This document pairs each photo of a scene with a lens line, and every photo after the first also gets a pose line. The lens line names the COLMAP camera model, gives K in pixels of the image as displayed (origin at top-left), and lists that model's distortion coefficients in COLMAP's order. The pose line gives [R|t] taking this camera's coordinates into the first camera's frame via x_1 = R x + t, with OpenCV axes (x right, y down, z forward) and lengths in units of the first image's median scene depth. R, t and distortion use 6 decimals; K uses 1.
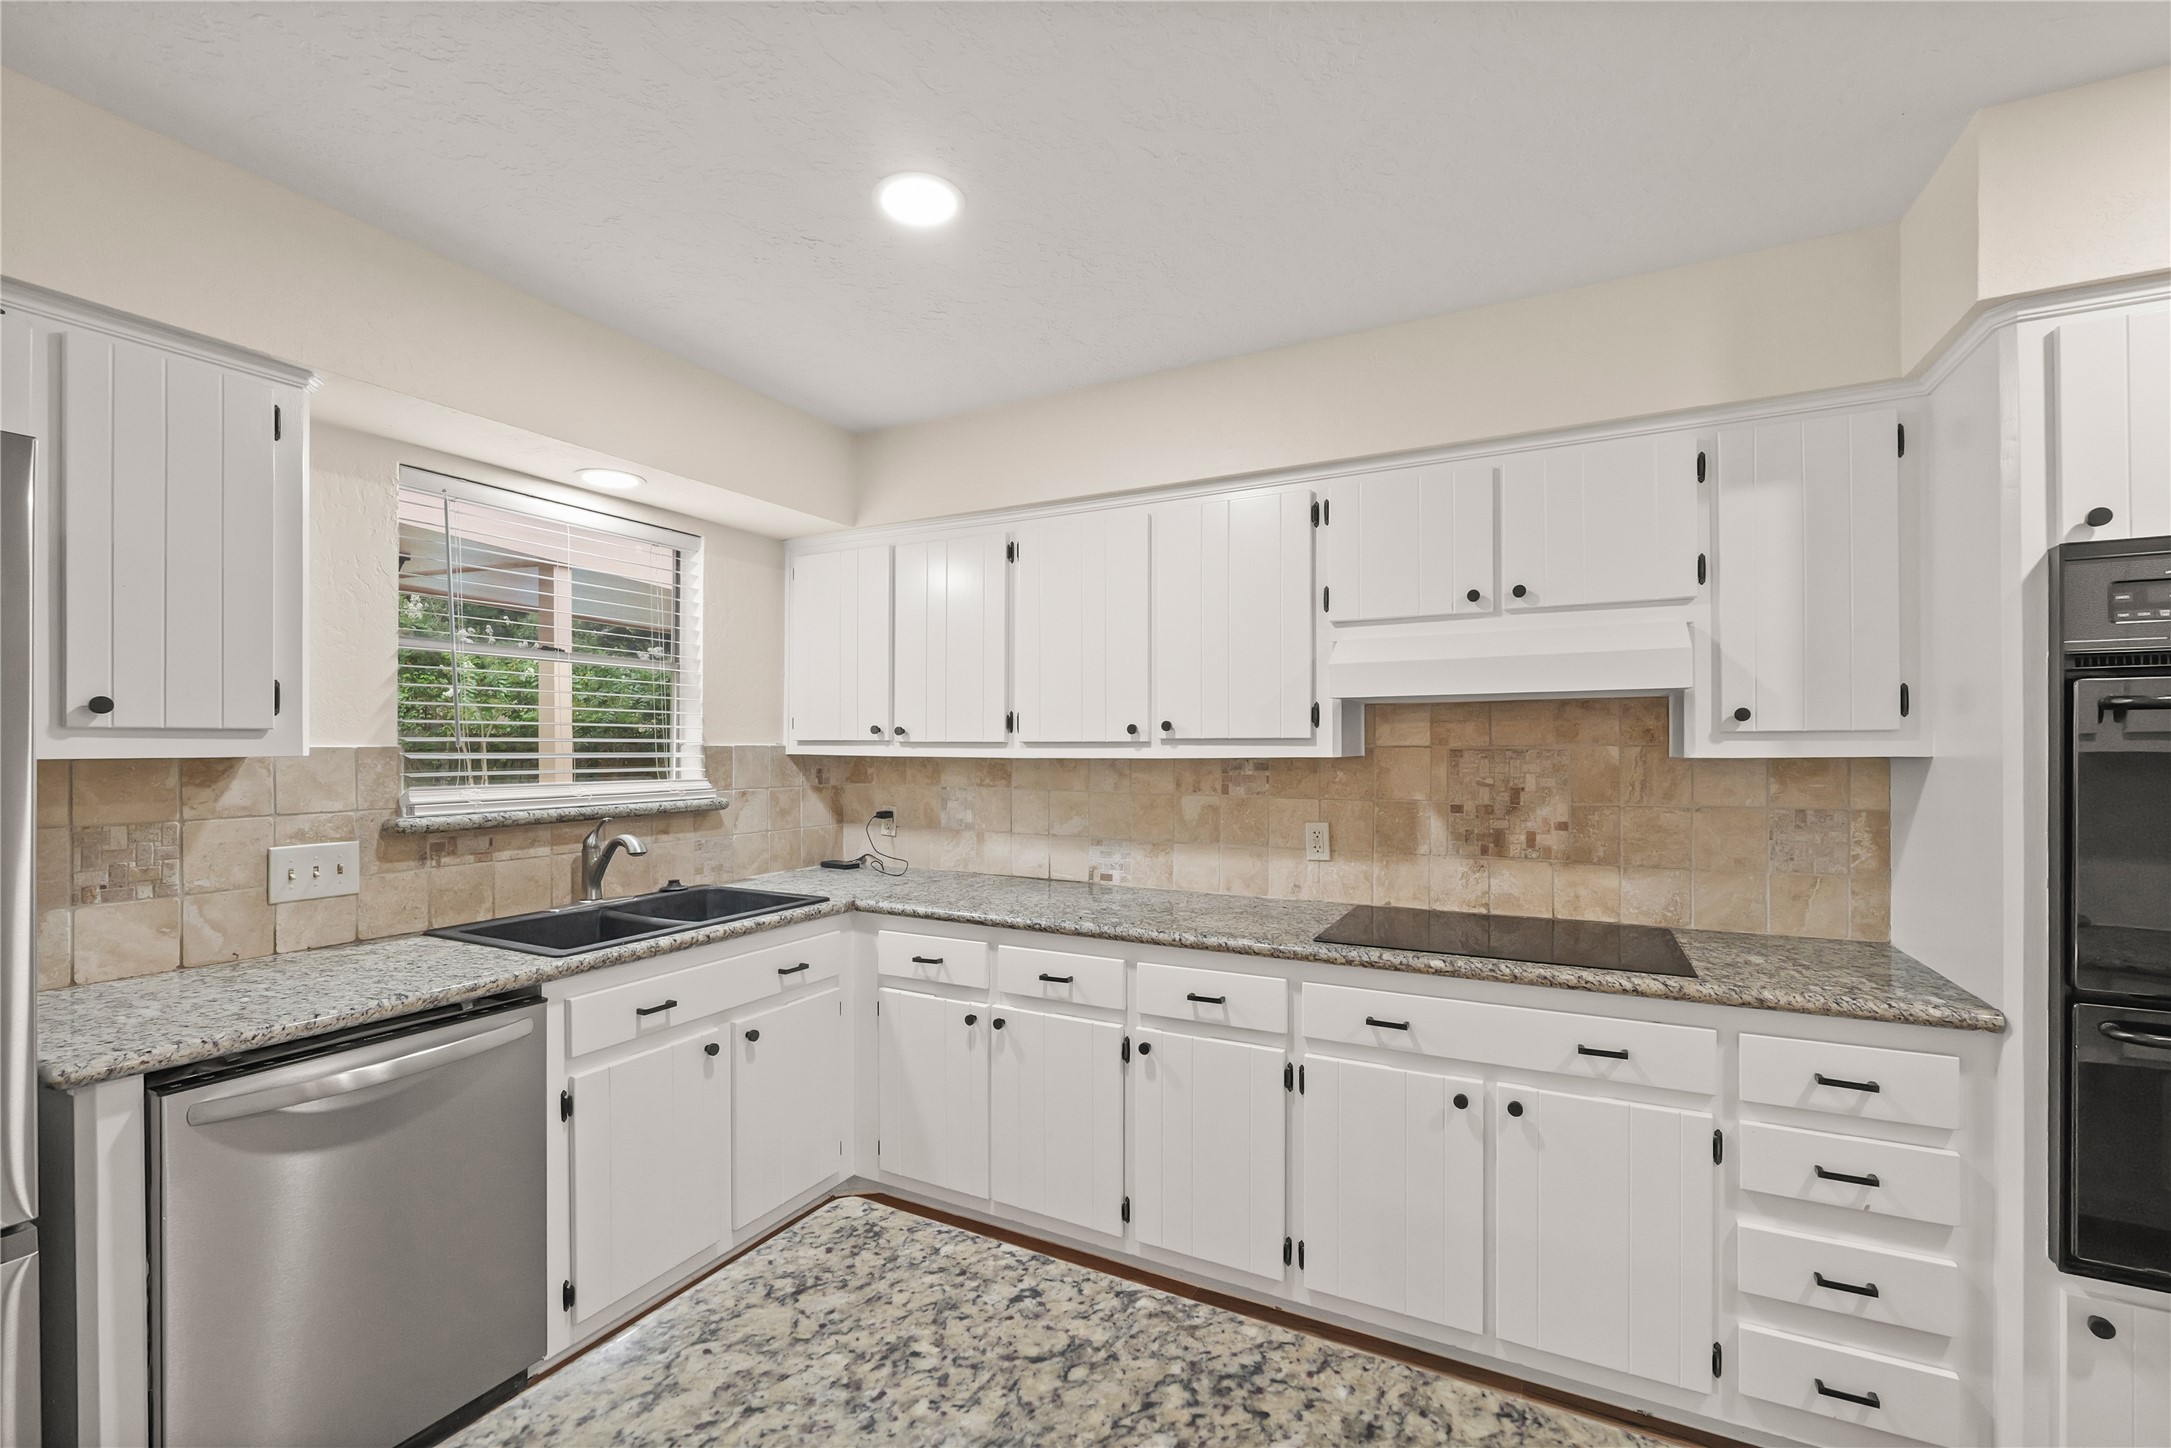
lens RADIAL K [[904.1, 0, 1096.1], [0, 904.1, 745.3], [0, 0, 1]] dist [-0.010159, 0.000160]
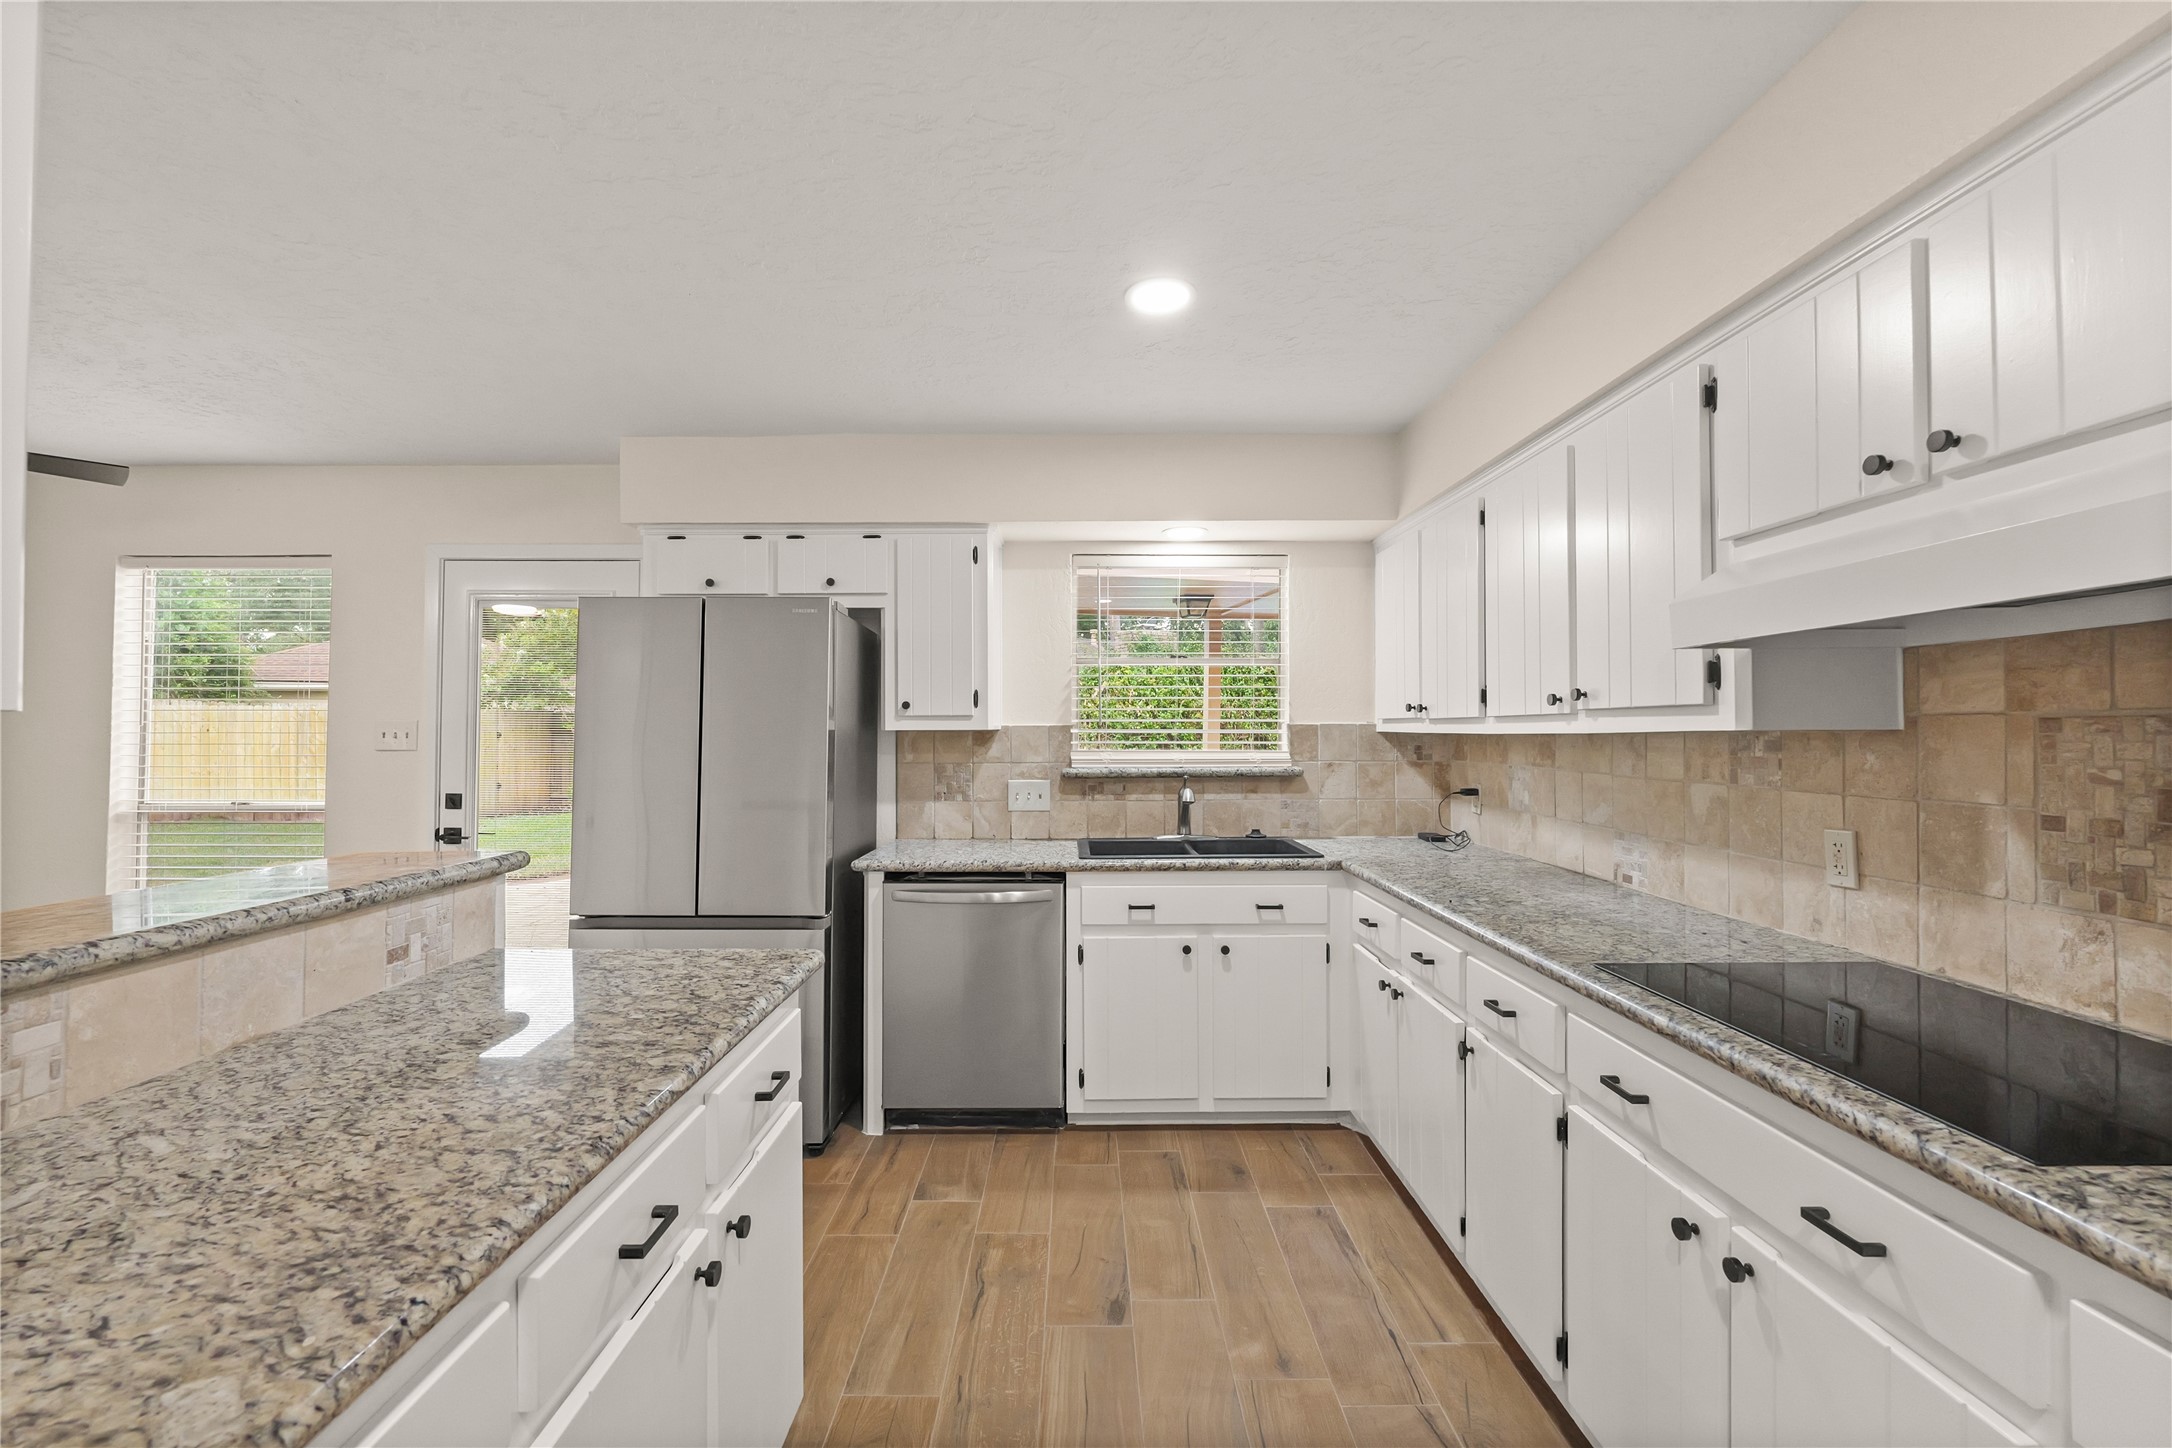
lens RADIAL K [[904.5, 0, 1097.9], [0, 904.5, 716.1], [0, 0, 1]] dist [-0.010159, 0.000160]
pose [[0.473800, -0.016952, -0.880469, 0.594014], [0.002527, 0.999837, -0.017890, 0.012158], [0.880629, 0.006252, 0.473765, 0.209086]]
